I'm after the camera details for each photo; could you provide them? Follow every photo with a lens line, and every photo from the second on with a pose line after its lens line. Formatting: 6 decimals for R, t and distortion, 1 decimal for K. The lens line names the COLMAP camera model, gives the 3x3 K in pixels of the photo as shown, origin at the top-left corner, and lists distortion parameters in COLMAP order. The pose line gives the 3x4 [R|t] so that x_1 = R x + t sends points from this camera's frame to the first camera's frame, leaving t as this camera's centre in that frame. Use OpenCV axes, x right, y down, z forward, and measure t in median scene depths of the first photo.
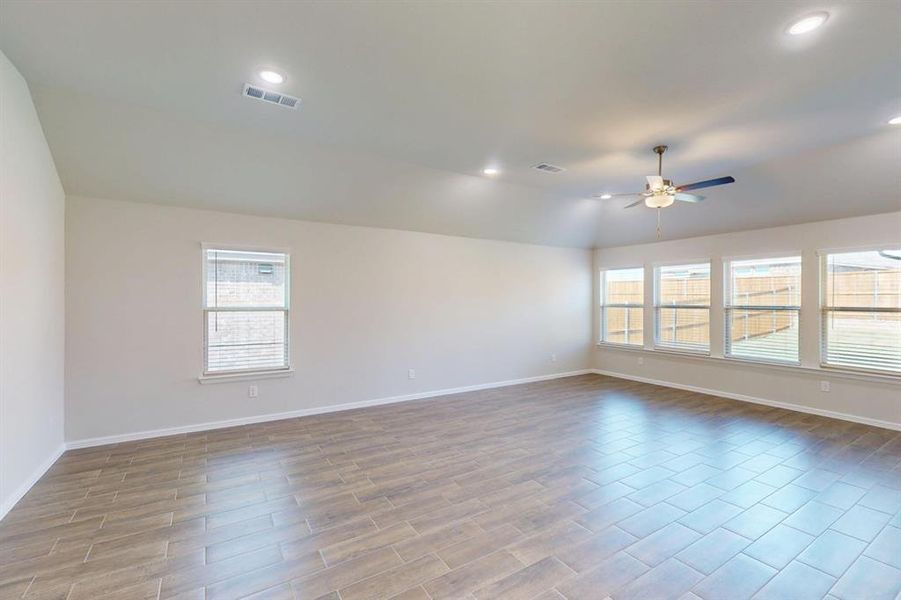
lens RADIAL K [[391.9, 0, 450.5], [0, 391.9, 300.0], [0, 0, 1]] dist [0.000911, -0.000029]
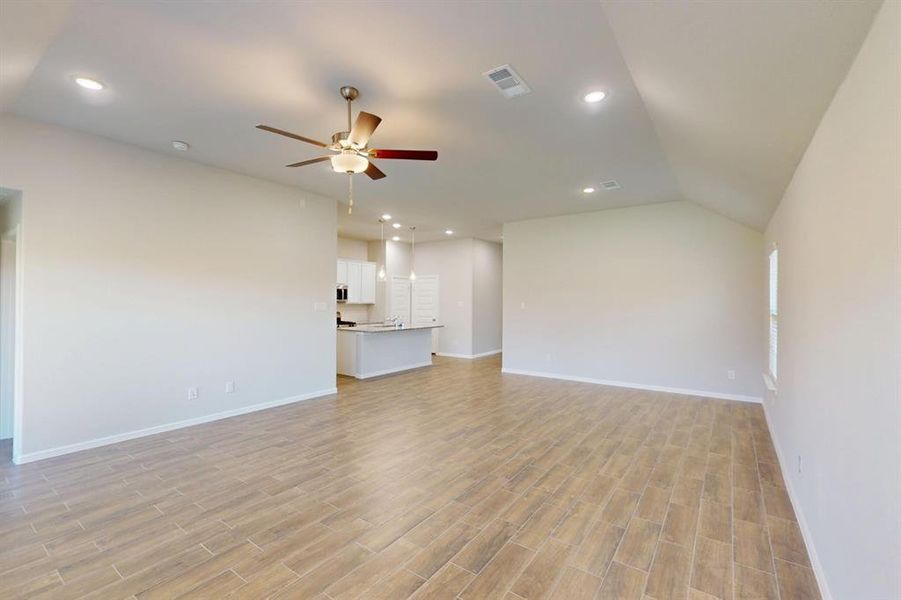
lens RADIAL K [[393.5, 0, 453.5], [0, 393.5, 303.1], [0, 0, 1]] dist [0.001487, -0.000054]
pose [[-0.922437, -0.003585, -0.386130, 0.543895], [-0.006167, 0.999966, 0.005450, -0.003319], [0.386097, 0.007409, -0.922428, 1.492321]]
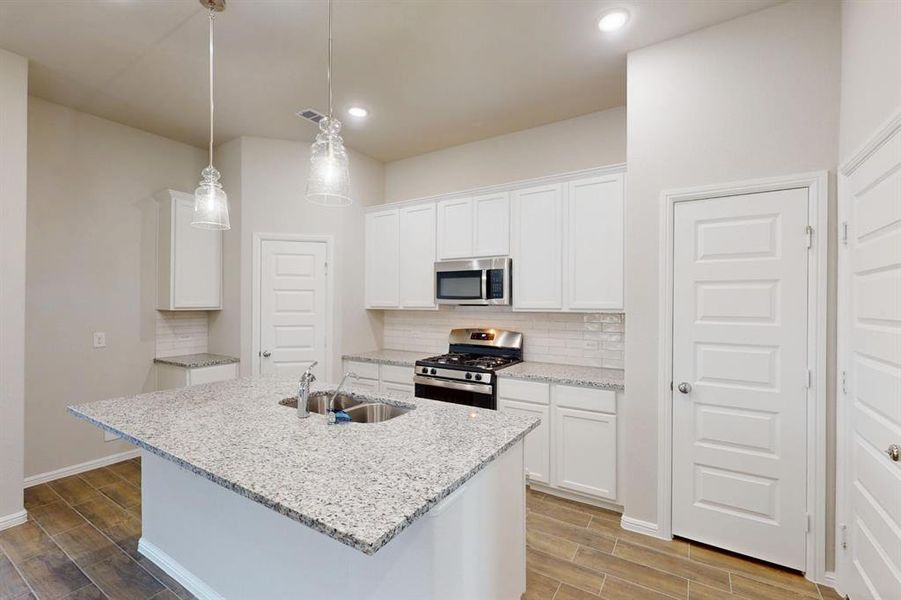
lens RADIAL K [[391.9, 0, 450.5], [0, 391.9, 300.0], [0, 0, 1]] dist [0.000911, -0.000029]
pose [[-0.431142, 0.002356, 0.902281, -0.314367], [-0.001879, 0.999992, -0.003509, -0.003011], [-0.902282, -0.003208, -0.431134, -0.178889]]
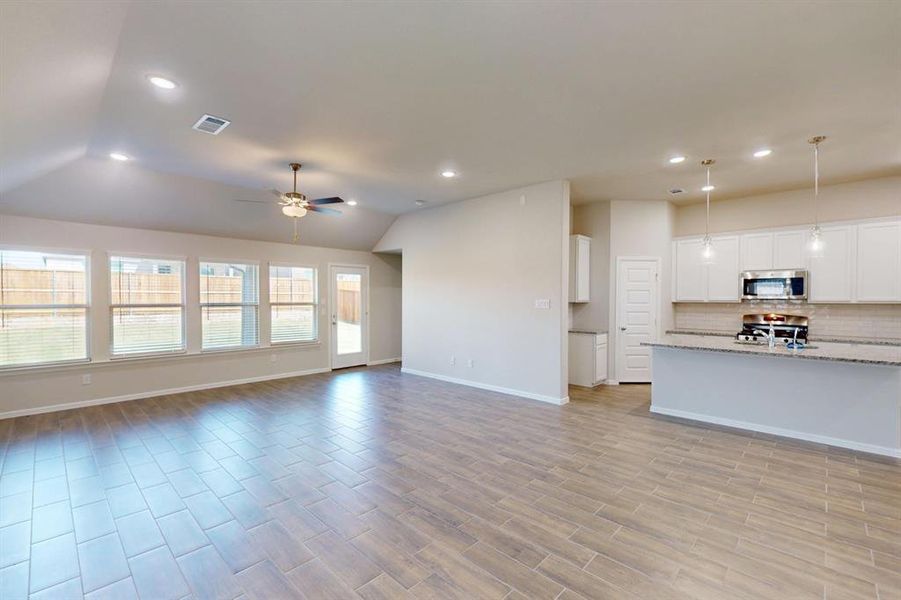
lens RADIAL K [[391.9, 0, 450.5], [0, 391.9, 300.0], [0, 0, 1]] dist [0.000911, -0.000029]
pose [[-0.246016, -0.006457, 0.969244, -0.590846], [0.000073, 0.999978, 0.006680, -0.002169], [-0.969266, 0.001714, -0.246010, 0.727158]]
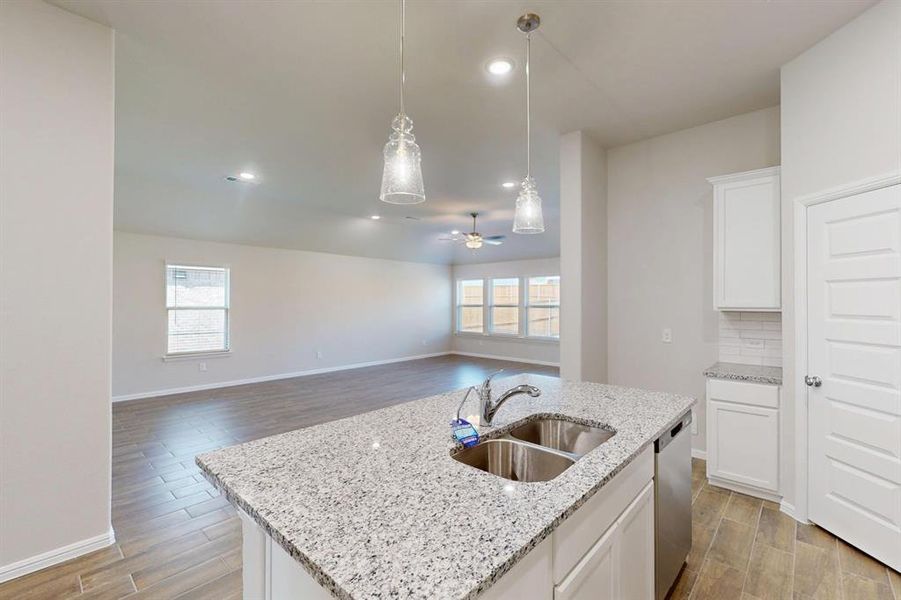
lens RADIAL K [[391.9, 0, 450.5], [0, 391.9, 300.0], [0, 0, 1]] dist [0.000911, -0.000029]
pose [[0.963877, 0.001458, 0.266342, -0.024088], [-0.000434, 0.999992, -0.003903, 0.000026], [-0.266346, 0.003646, 0.963871, -0.553169]]
